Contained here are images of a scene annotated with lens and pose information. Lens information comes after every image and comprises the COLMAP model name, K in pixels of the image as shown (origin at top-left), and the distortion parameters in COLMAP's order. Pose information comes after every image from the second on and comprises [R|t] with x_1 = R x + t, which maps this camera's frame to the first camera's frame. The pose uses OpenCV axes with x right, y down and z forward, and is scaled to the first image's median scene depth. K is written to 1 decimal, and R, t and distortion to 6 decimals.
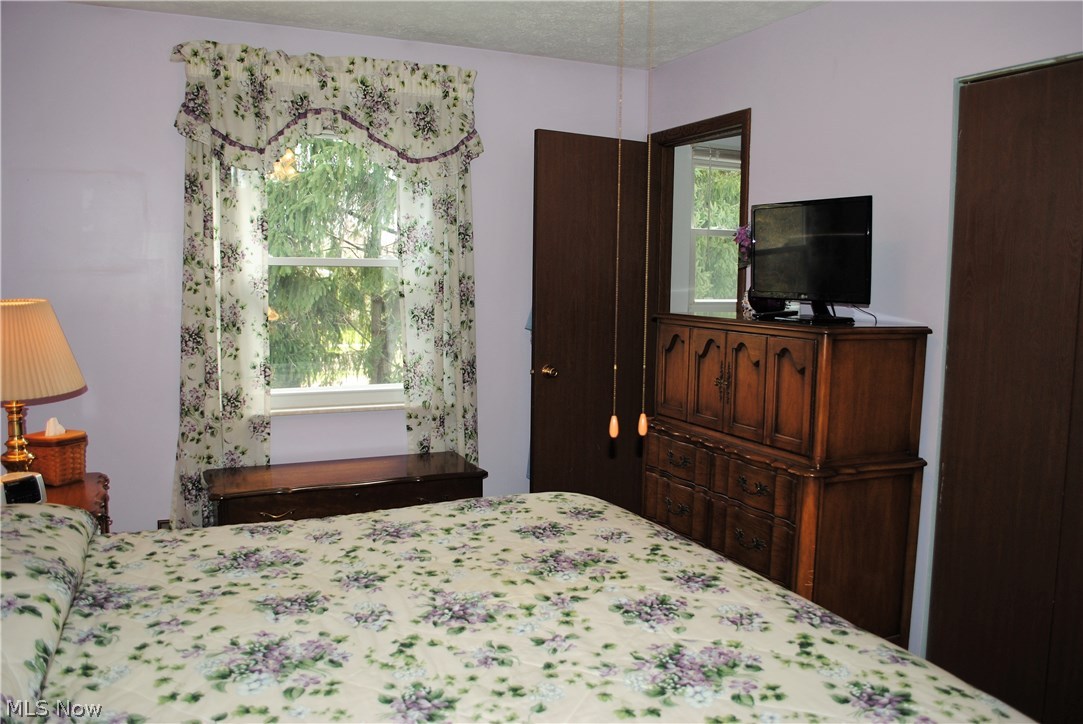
lens RADIAL K [[856.4, 0, 544.9], [0, 856.4, 365.6], [0, 0, 1]] dist [-0.076434, 0.000880]
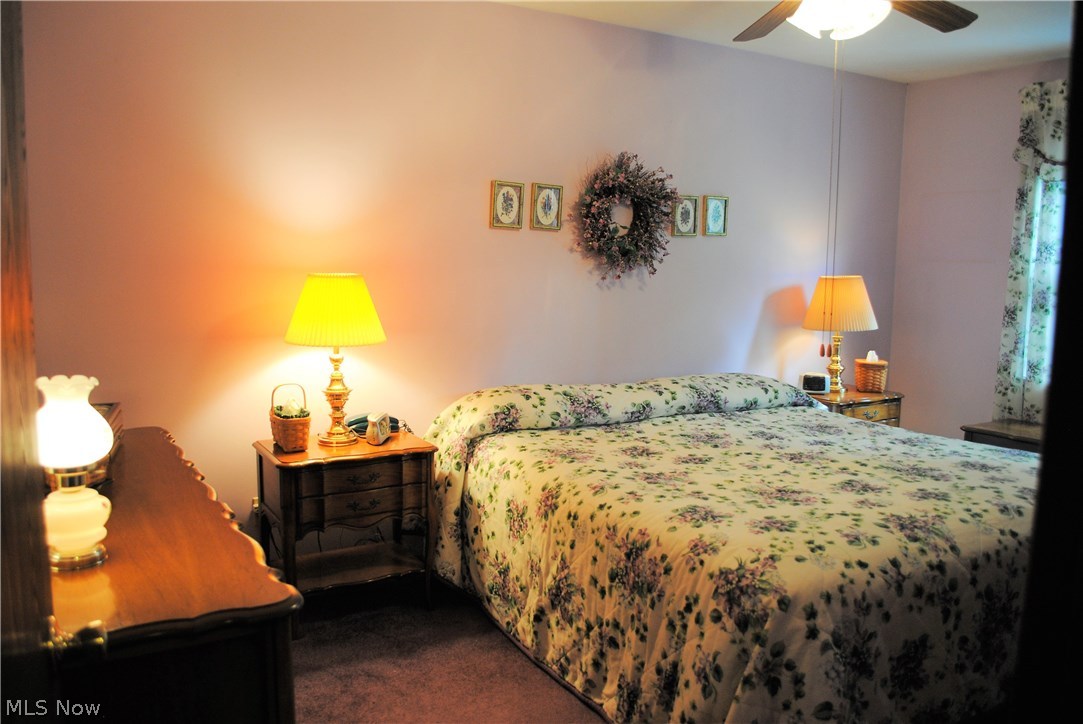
lens RADIAL K [[856.4, 0, 544.9], [0, 856.4, 365.6], [0, 0, 1]] dist [-0.076434, 0.000880]
pose [[0.114362, 0.117024, -0.986522, 0.794839], [-0.121019, 0.987283, 0.103085, -0.001153], [0.986040, 0.107599, 0.127070, 0.144978]]
